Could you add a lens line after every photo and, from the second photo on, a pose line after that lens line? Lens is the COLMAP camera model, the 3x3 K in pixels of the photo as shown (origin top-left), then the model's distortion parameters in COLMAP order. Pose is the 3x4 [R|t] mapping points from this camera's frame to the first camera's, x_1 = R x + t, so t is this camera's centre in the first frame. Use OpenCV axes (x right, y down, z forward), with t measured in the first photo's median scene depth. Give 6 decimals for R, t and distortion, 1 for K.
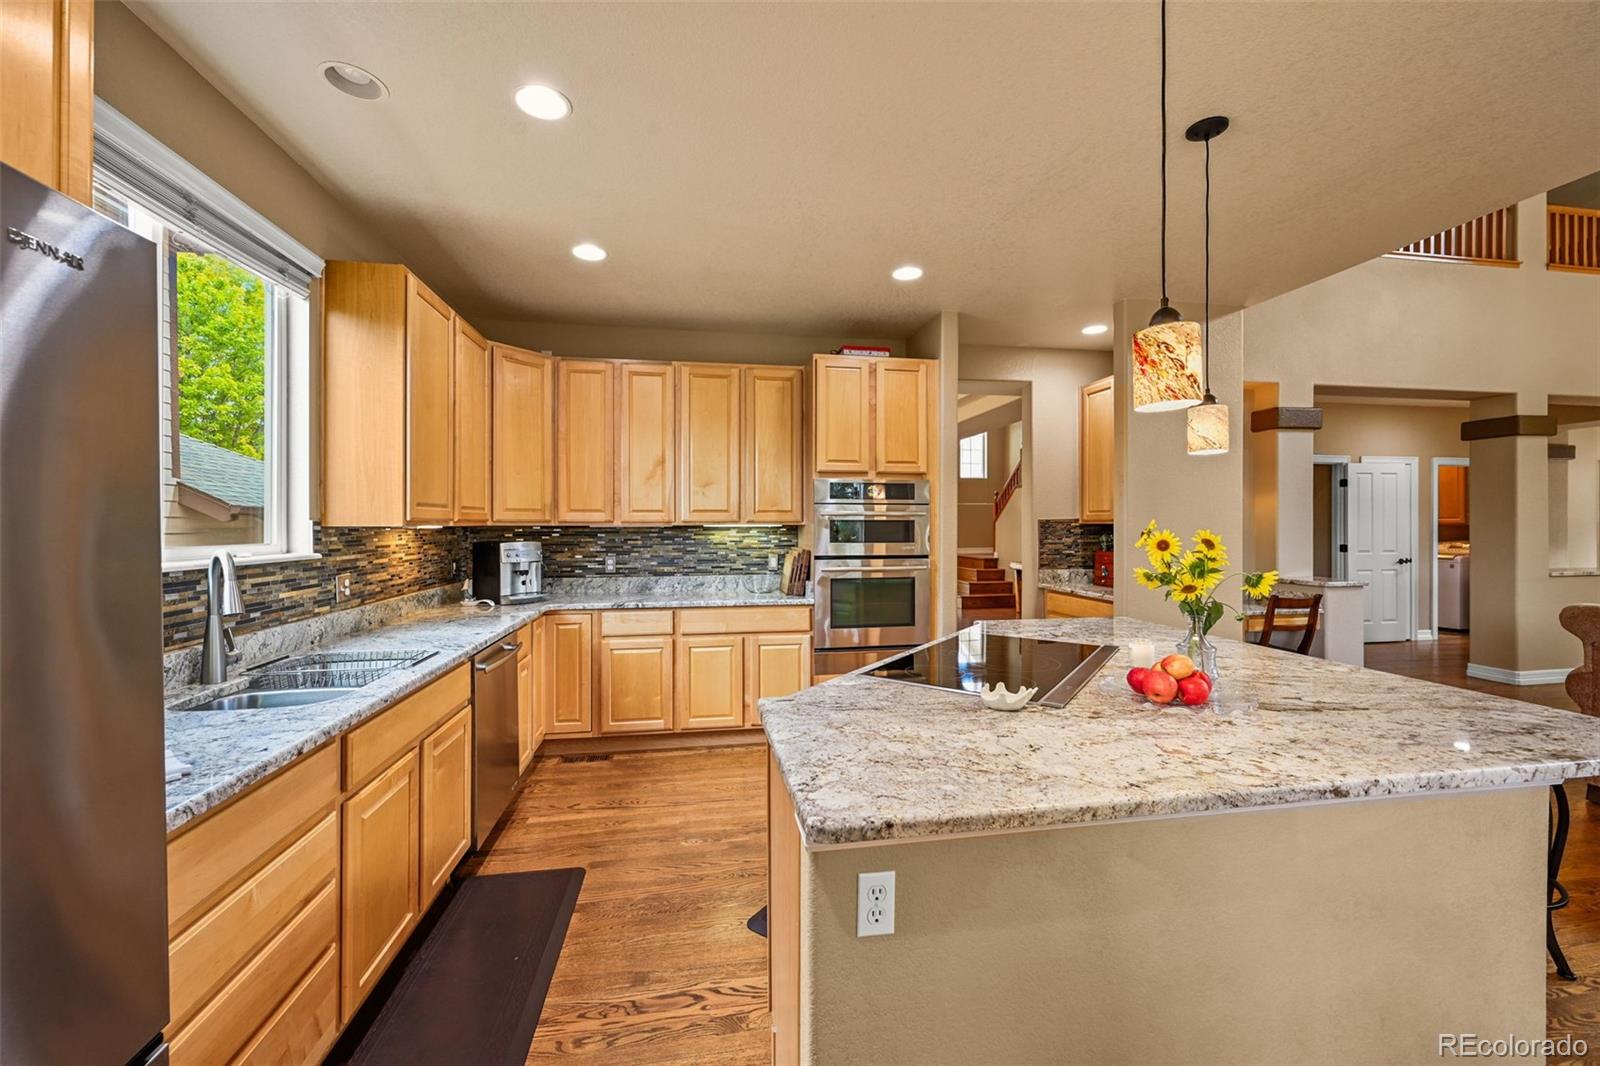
lens RADIAL K [[626.8, 0, 797.2], [0, 626.8, 528.8], [0, 0, 1]] dist [-0.001663, -0.000065]
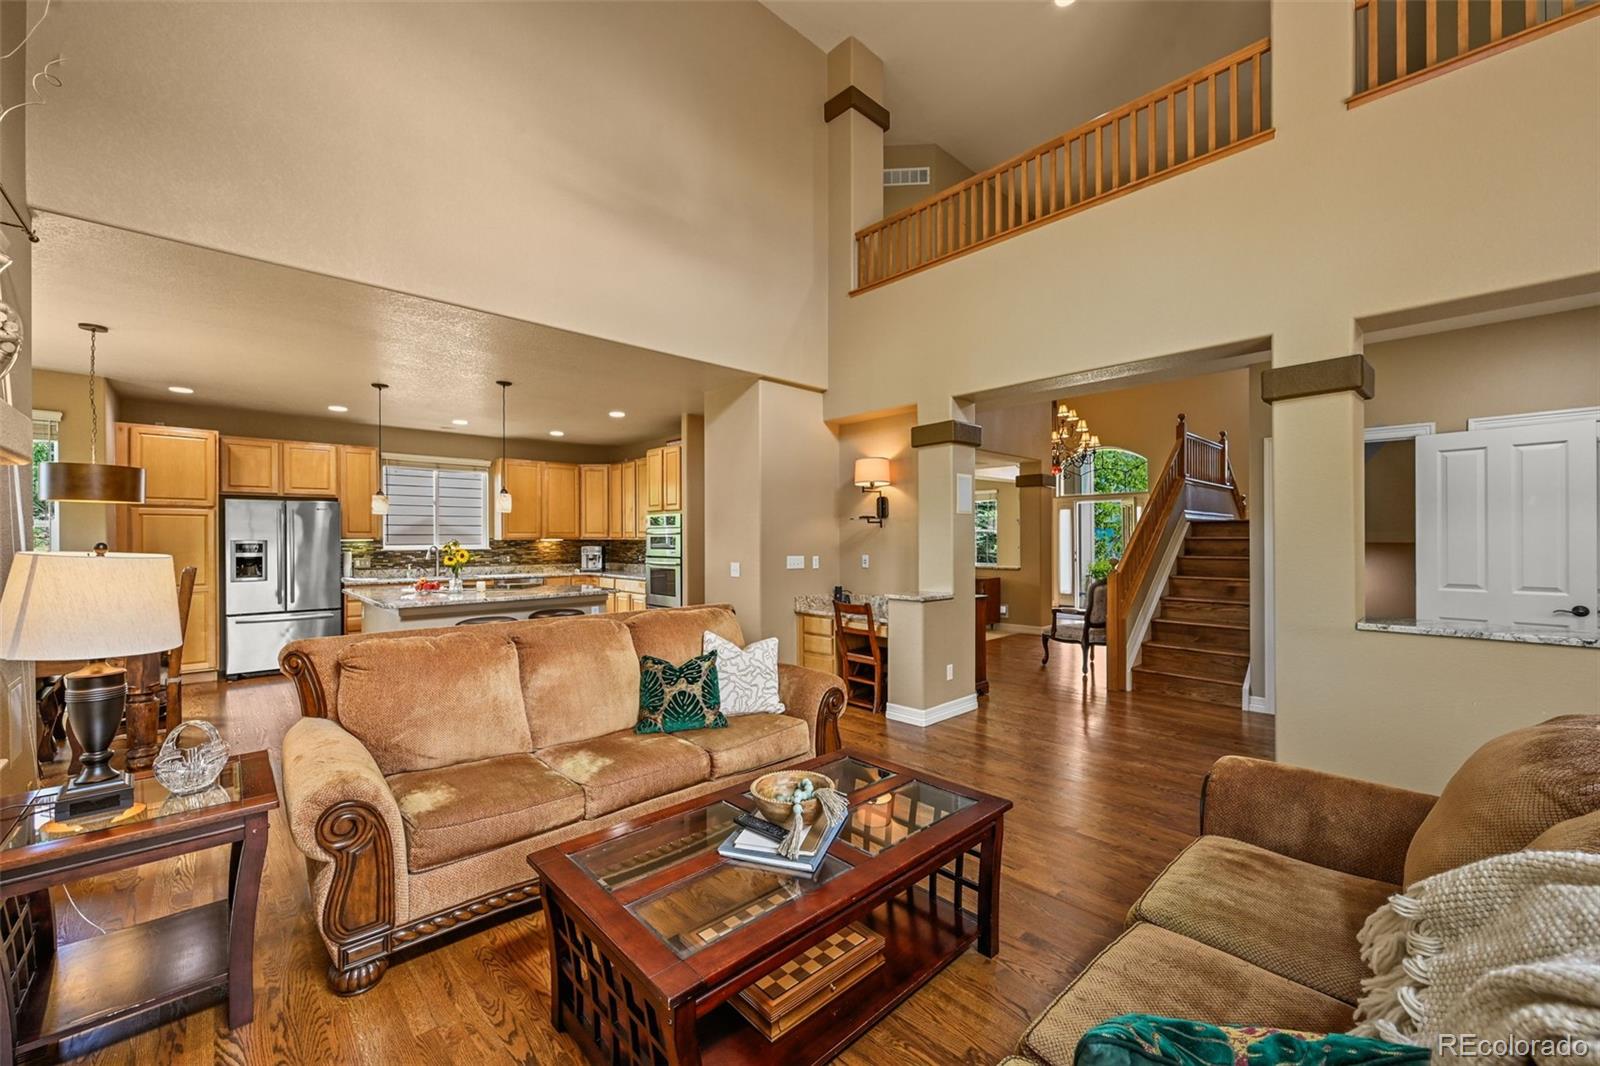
lens RADIAL K [[626.8, 0, 794.5], [0, 626.8, 535.5], [0, 0, 1]] dist [-0.001663, -0.000065]
pose [[0.545428, -0.001412, -0.838156, 1.429070], [-0.002370, 0.999992, -0.003227, -0.010500], [0.838154, 0.003747, 0.545421, 0.246855]]
